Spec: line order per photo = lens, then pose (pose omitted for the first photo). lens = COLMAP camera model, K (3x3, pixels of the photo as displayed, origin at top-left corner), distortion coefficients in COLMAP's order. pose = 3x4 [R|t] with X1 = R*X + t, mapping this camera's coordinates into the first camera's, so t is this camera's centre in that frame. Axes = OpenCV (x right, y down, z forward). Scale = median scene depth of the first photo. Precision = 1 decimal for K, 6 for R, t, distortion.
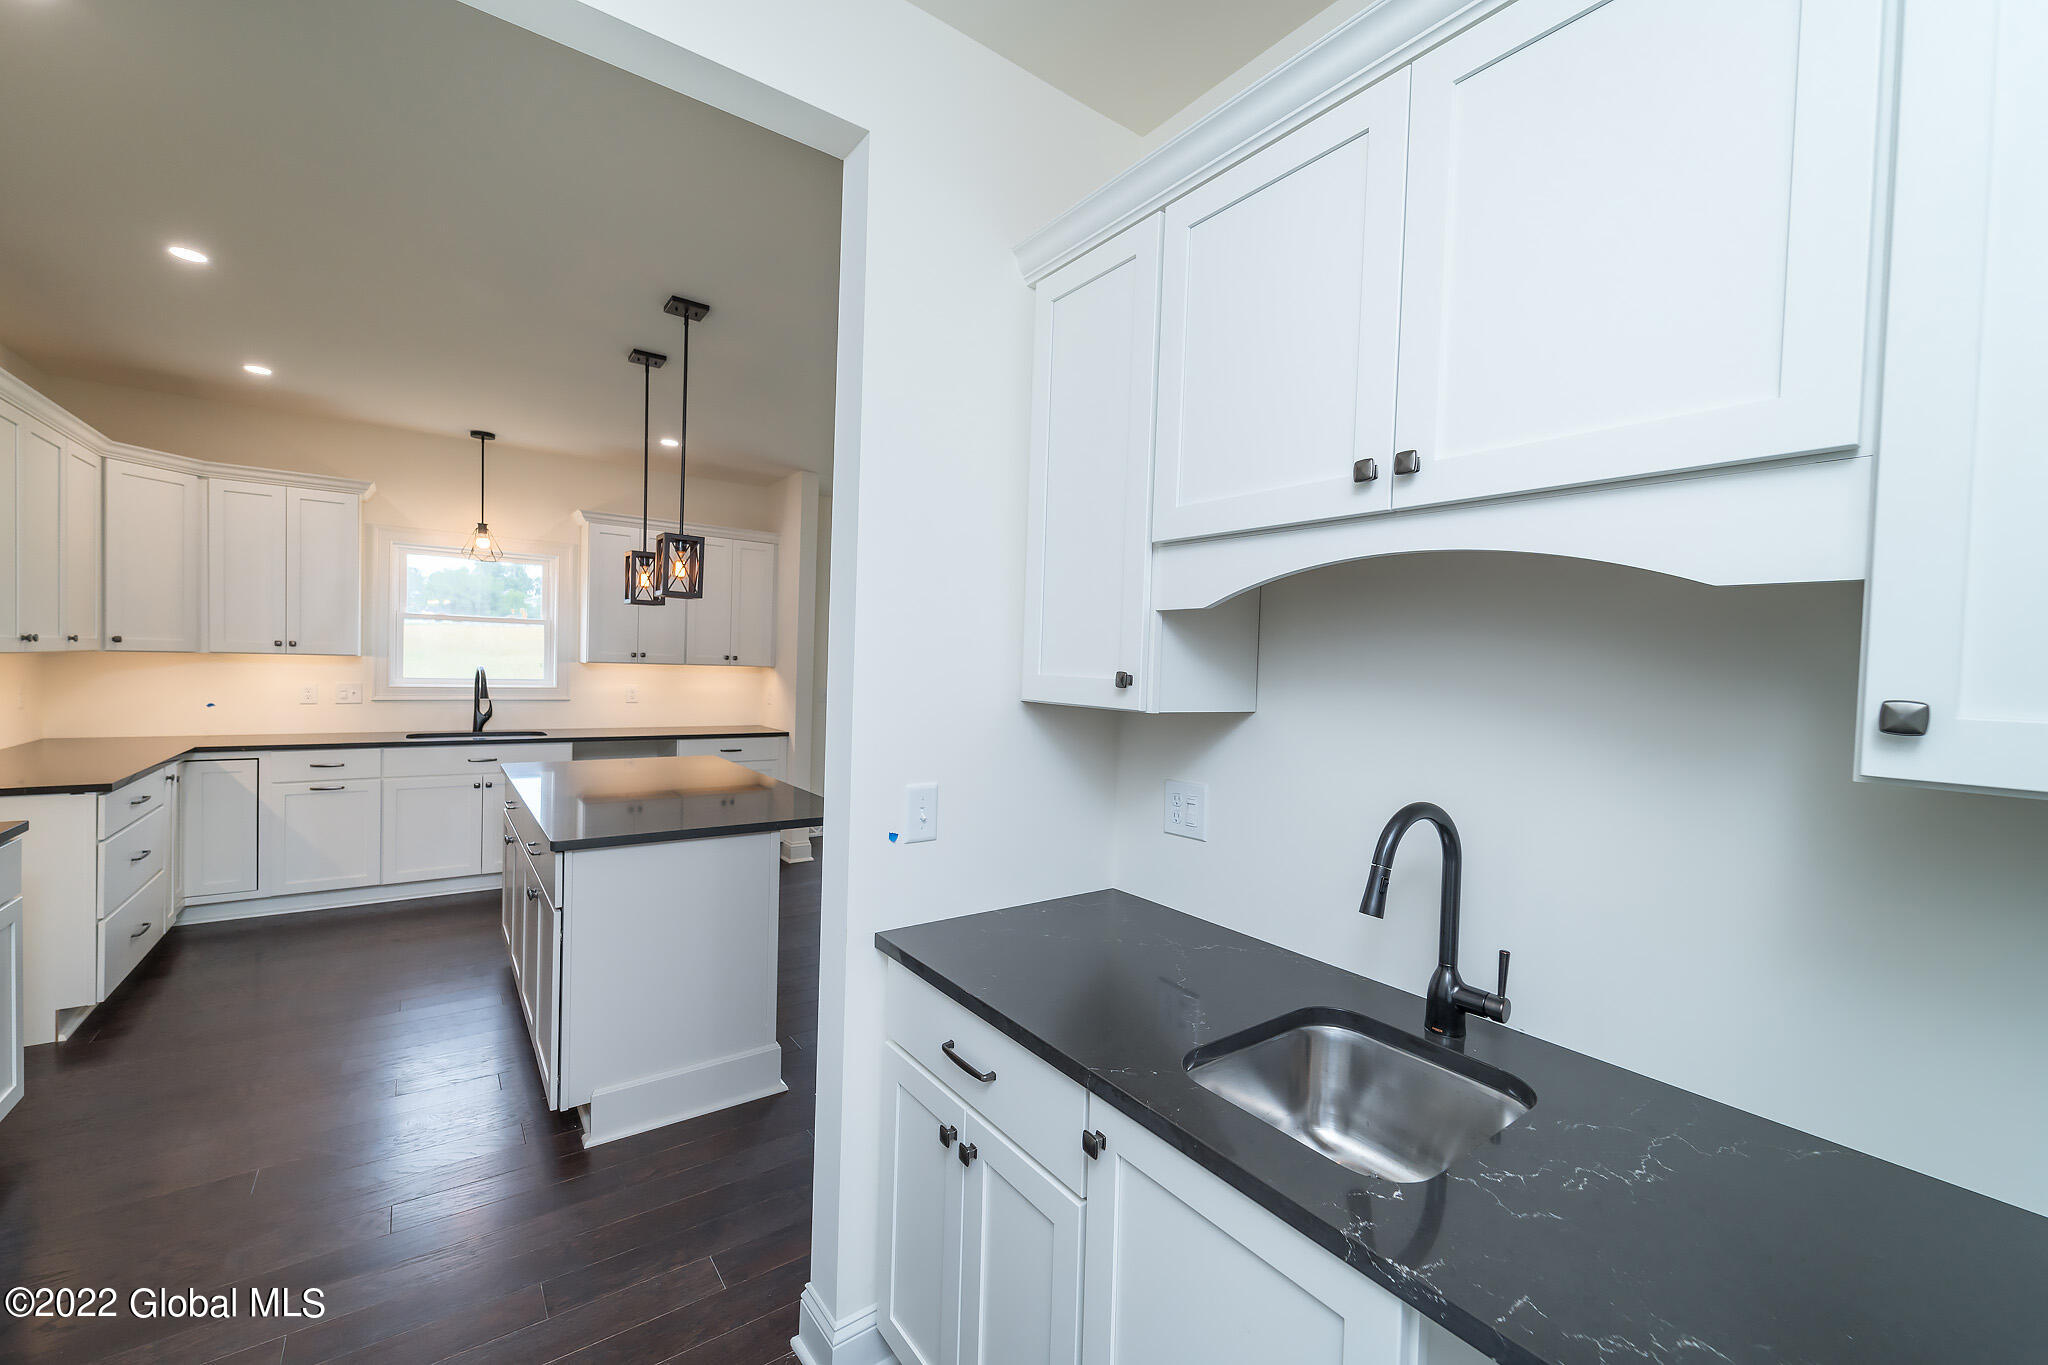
lens RADIAL K [[828.8, 0, 1024.0], [0, 828.8, 682.5], [0, 0, 1]] dist [0.001594, 0.000053]
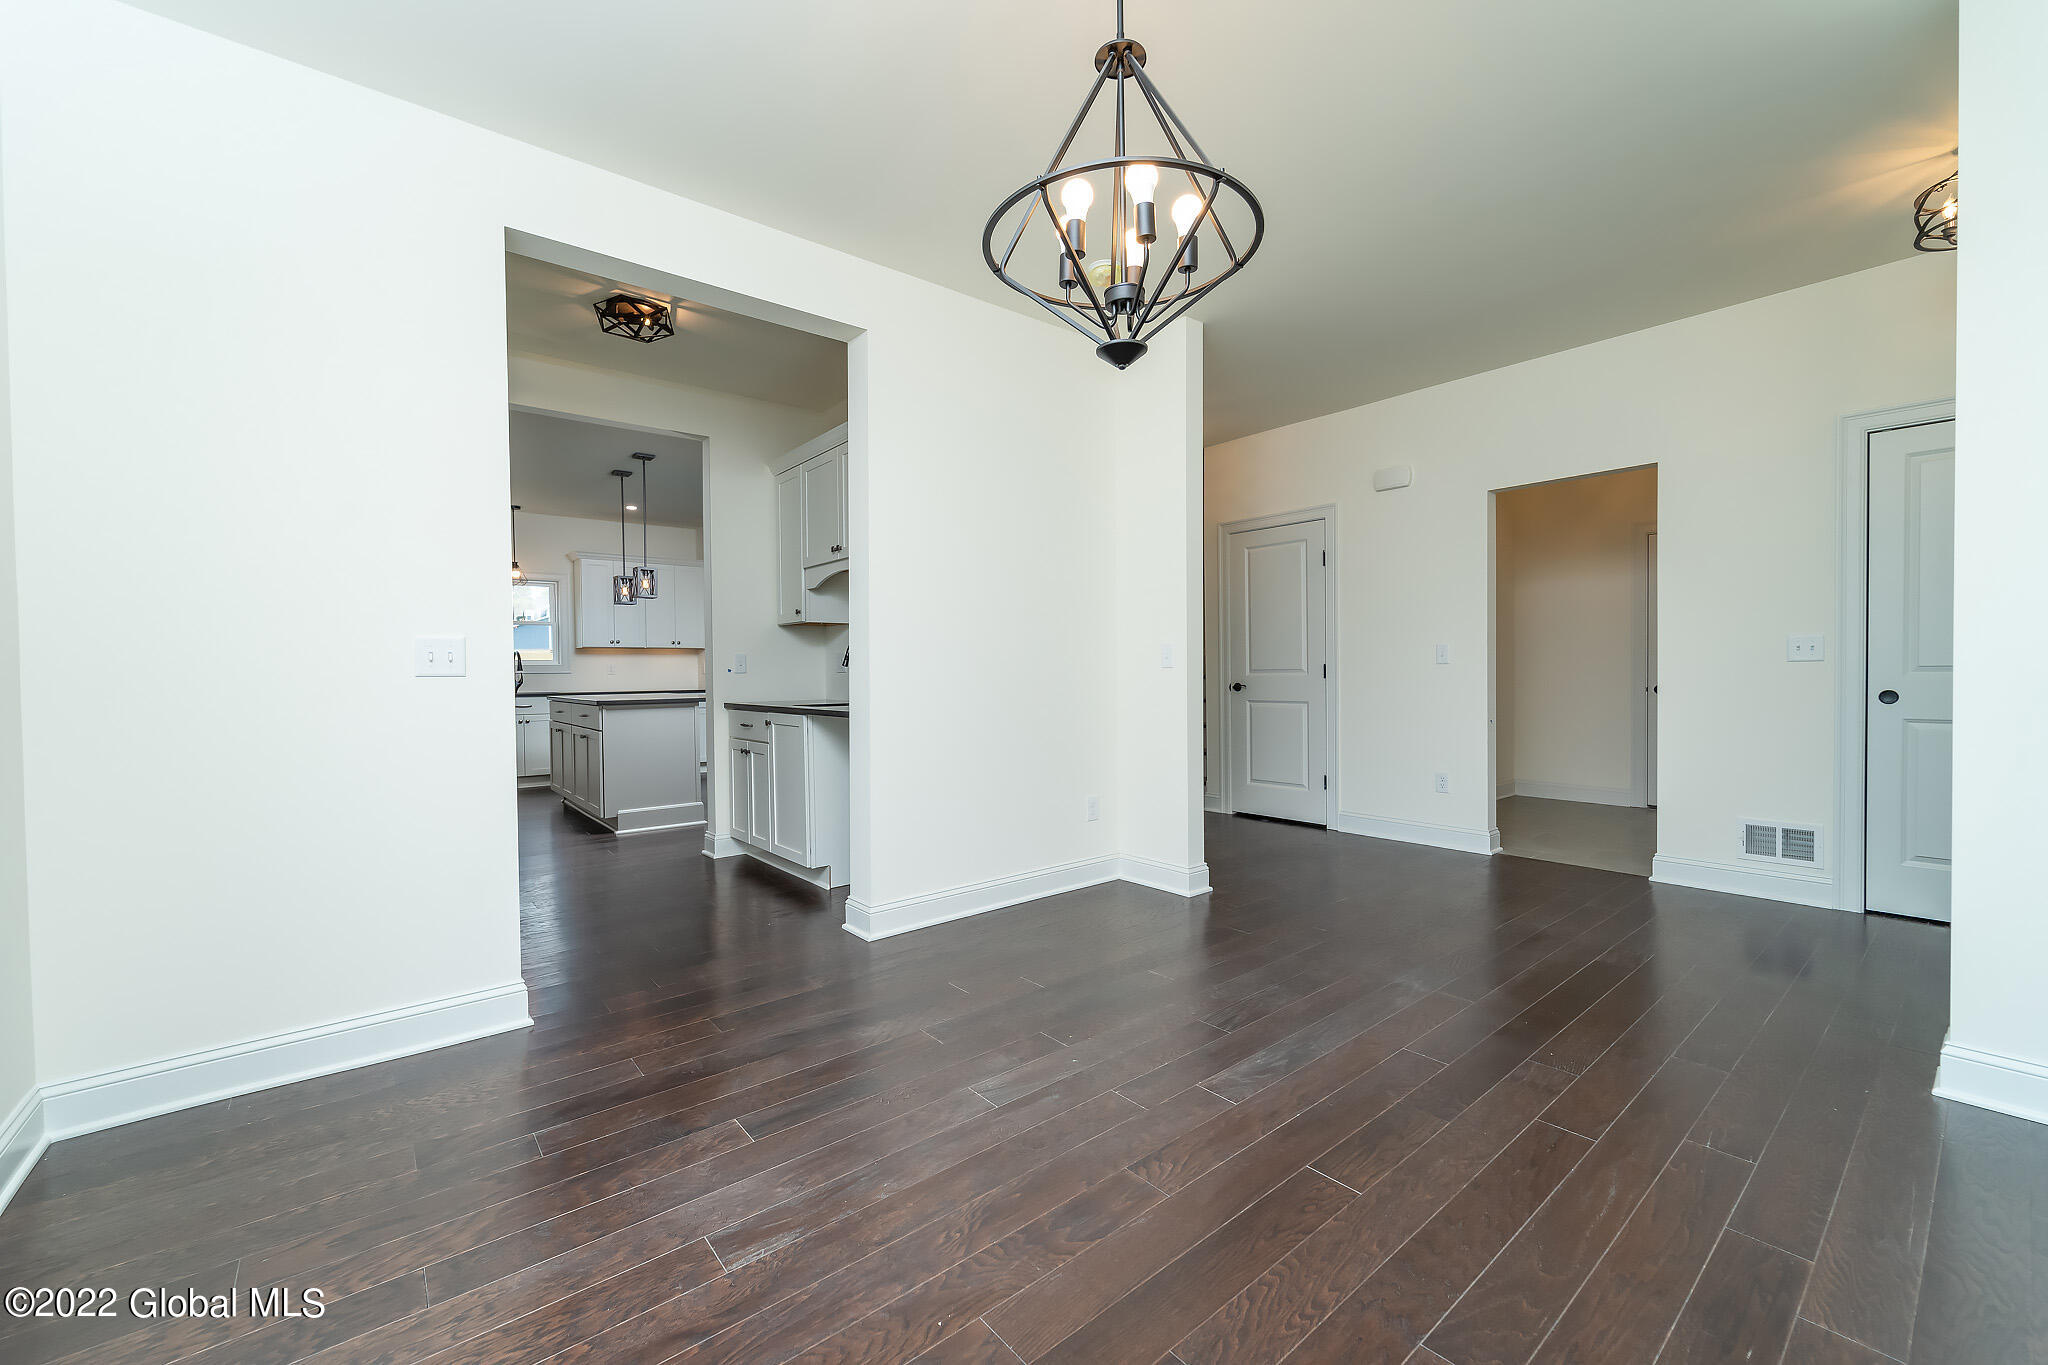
lens RADIAL K [[821.1, 0, 1024.0], [0, 821.1, 682.5], [0, 0, 1]] dist [0.000044, -0.000090]
pose [[0.997410, -0.047043, 0.054404, 0.257915], [0.047466, 0.998852, -0.006510, 0.105887], [-0.054035, 0.009076, 0.998498, -0.696251]]
